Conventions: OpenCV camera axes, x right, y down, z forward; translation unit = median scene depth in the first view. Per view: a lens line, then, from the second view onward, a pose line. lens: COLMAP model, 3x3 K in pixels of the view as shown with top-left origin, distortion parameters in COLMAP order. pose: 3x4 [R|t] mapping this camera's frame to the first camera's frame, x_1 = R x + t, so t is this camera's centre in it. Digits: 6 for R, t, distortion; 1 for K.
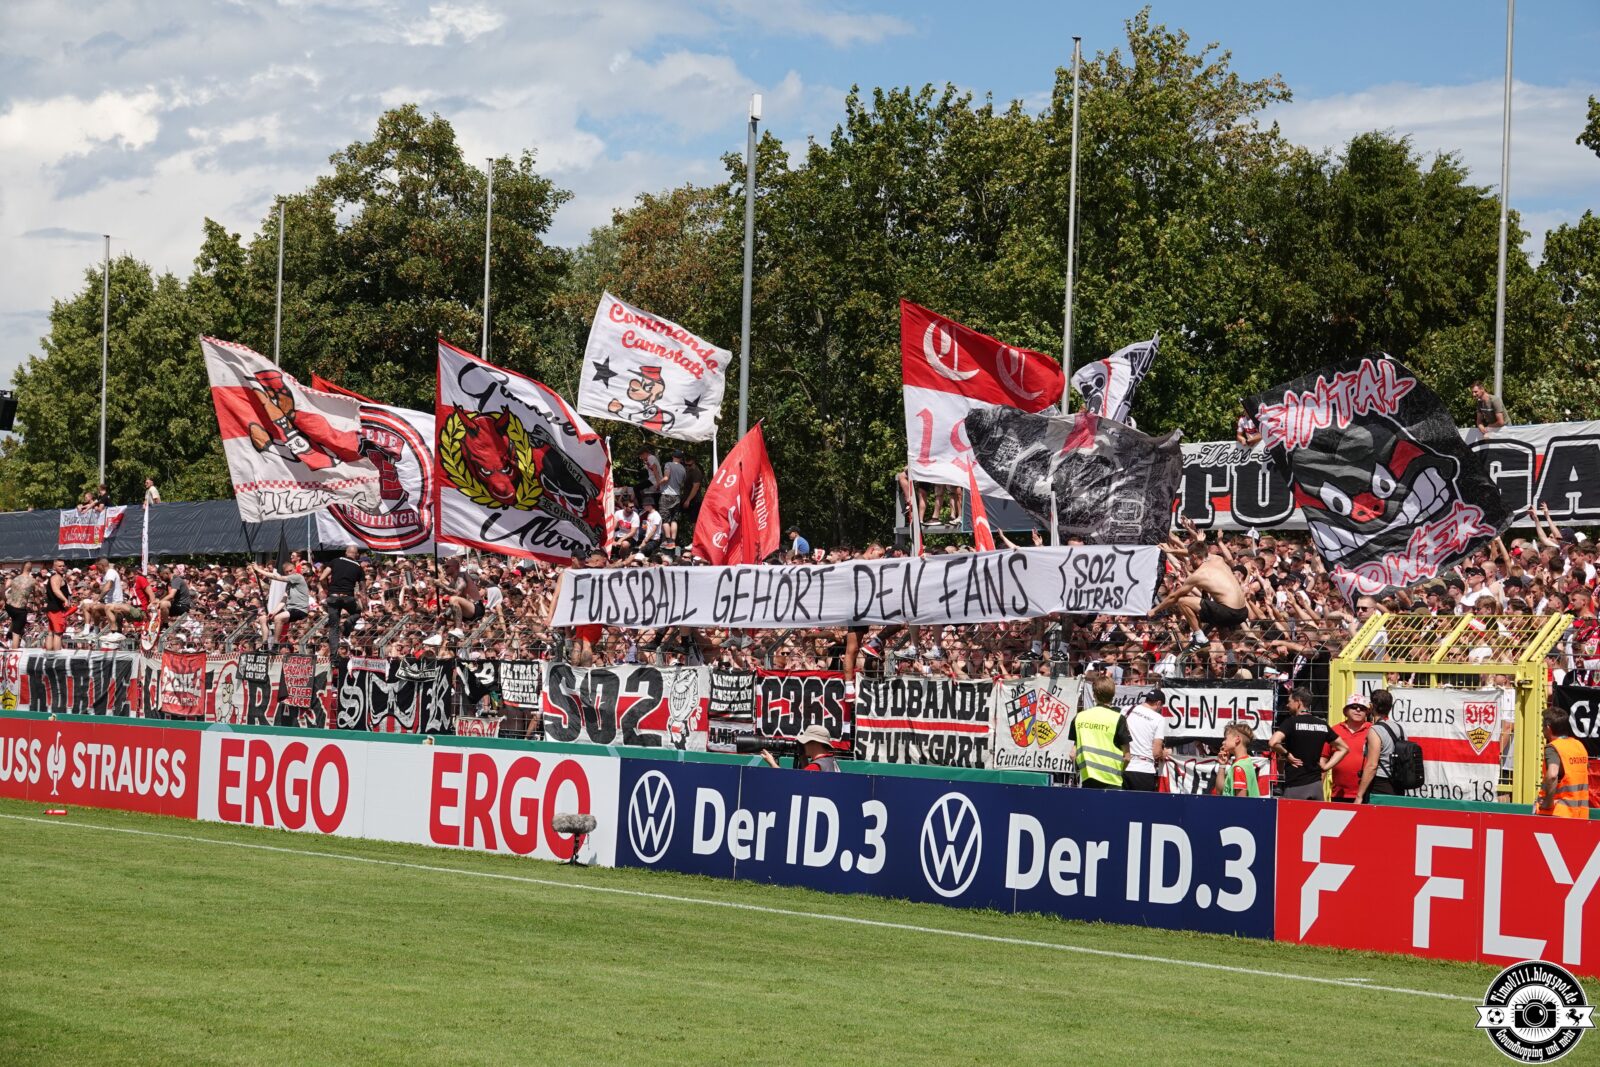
lens RADIAL K [[3712.1, 0, 800.0], [0, 3712.1, 533.5], [0, 0, 1]] dist [-0.030661, 0.330815]
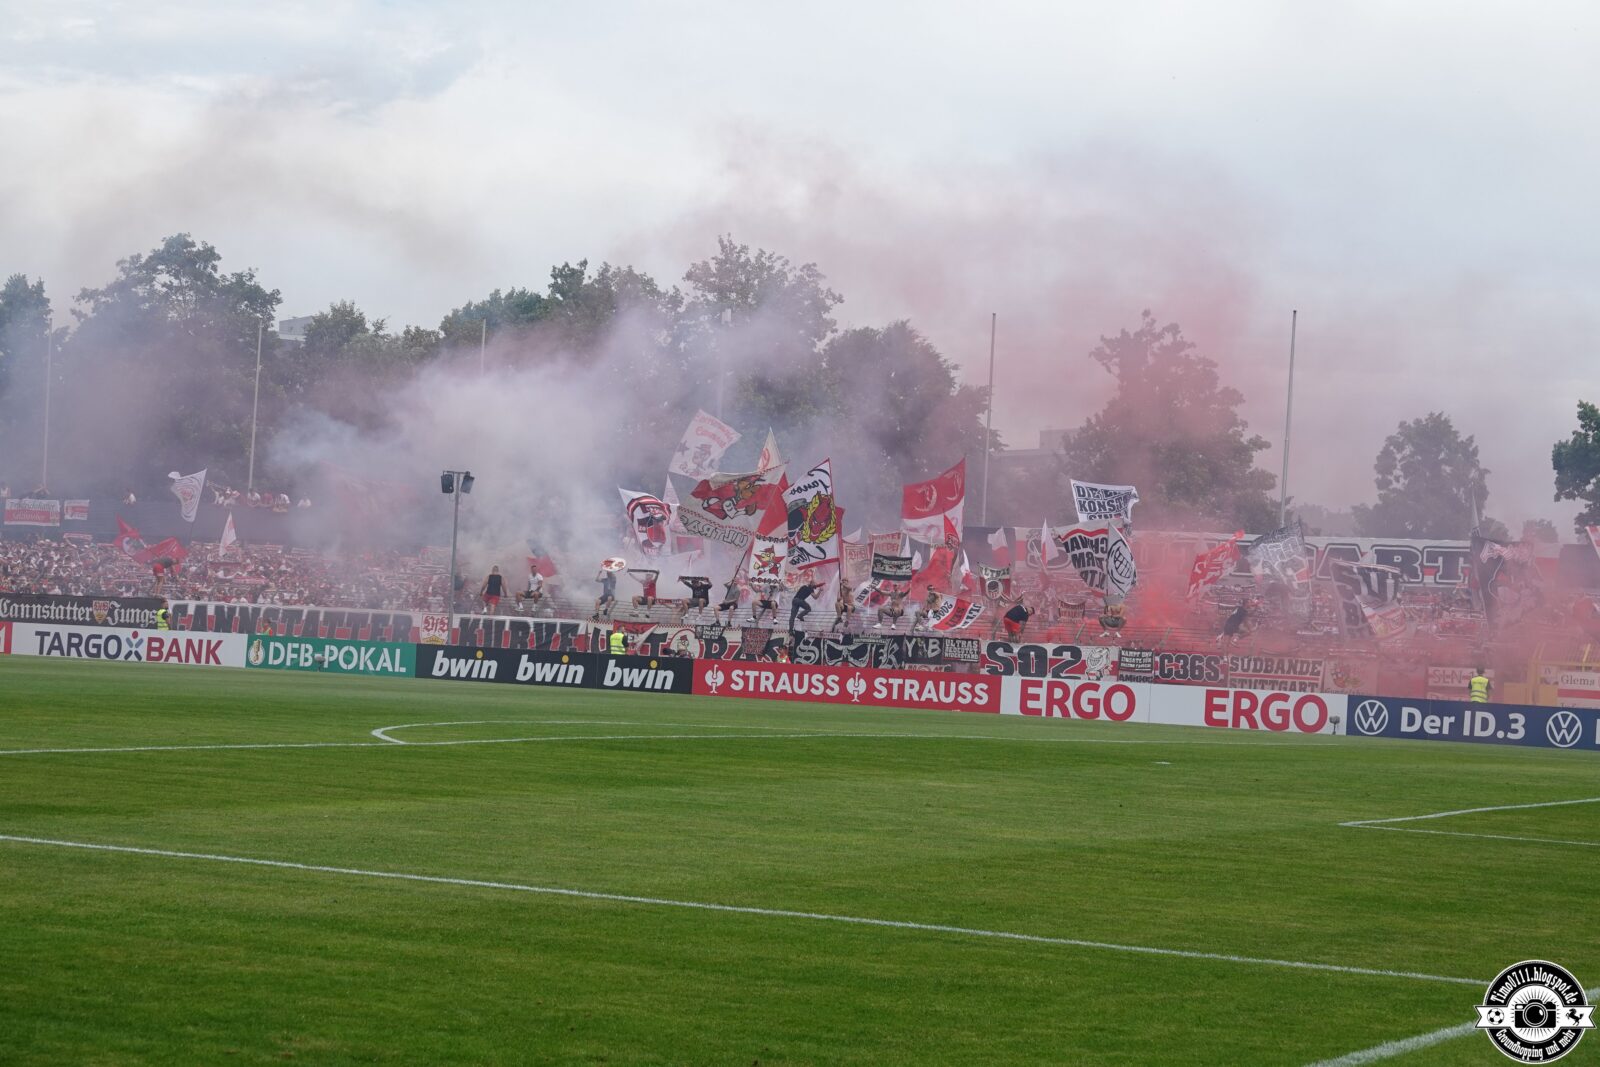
lens RADIAL K [[2883.1, 0, 800.0], [0, 2883.1, 533.5], [0, 0, 1]] dist [-0.001478, -0.040496]
pose [[0.917889, 0.030432, 0.395669, -1.100215], [-0.038859, 0.999156, 0.013301, -0.060401], [-0.394930, -0.027584, 0.918297, -0.662605]]
